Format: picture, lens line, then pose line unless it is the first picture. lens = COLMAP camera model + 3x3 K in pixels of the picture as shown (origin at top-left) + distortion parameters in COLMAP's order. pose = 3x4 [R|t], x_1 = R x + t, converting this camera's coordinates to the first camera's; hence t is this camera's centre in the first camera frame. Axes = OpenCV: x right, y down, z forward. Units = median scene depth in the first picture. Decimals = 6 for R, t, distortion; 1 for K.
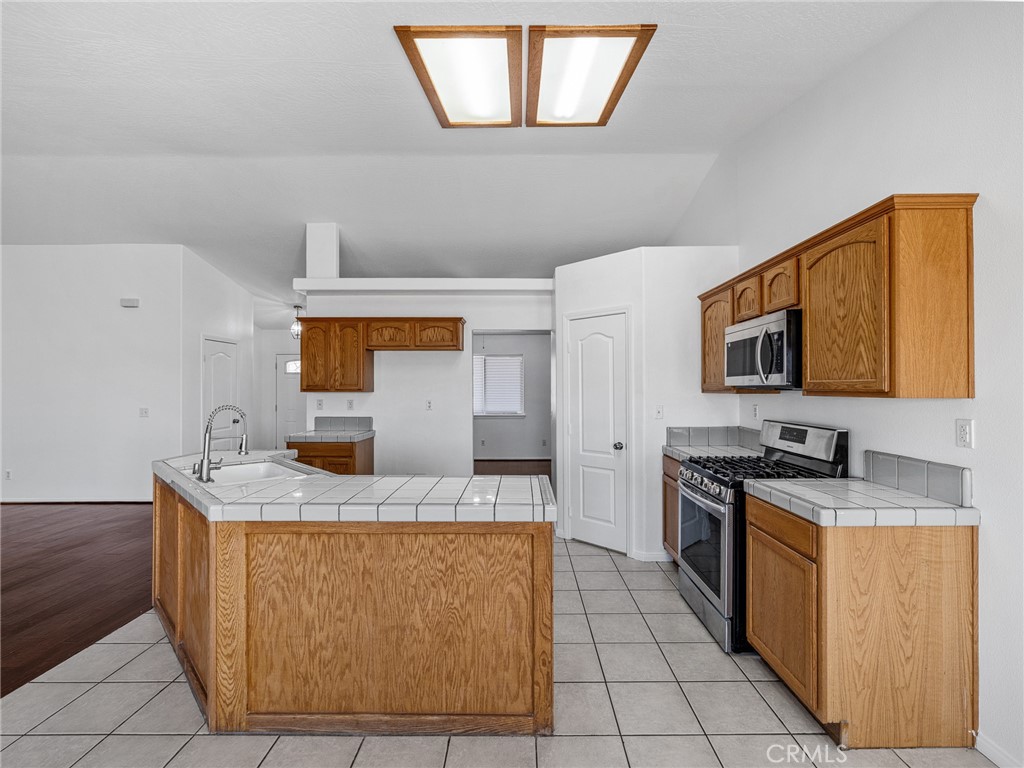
lens RADIAL K [[472.9, 0, 512.0], [0, 472.9, 384.0], [0, 0, 1]] dist [-0.001756, 0.000884]
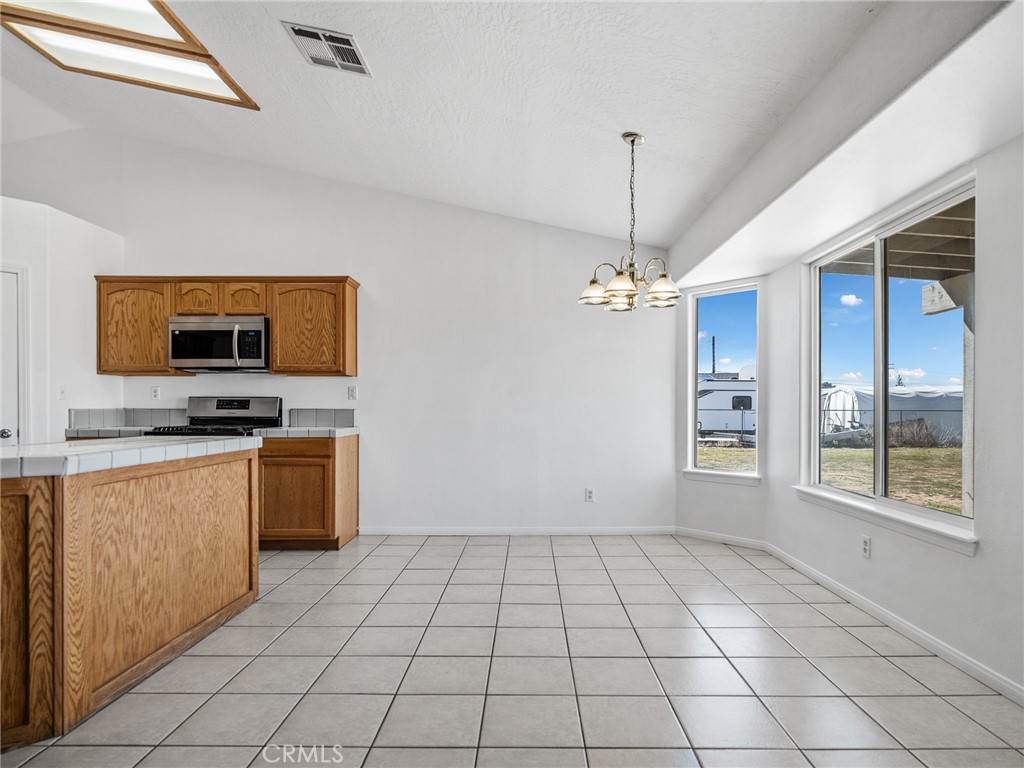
lens RADIAL K [[552.2, 0, 512.0], [0, 552.2, 384.0], [0, 0, 1]] dist [-0.004292, -0.001137]
pose [[0.033994, 0.041177, 0.998573, -1.539338], [-0.012729, 0.999088, -0.040765, 0.159133], [-0.999341, -0.011325, 0.034487, 0.195803]]
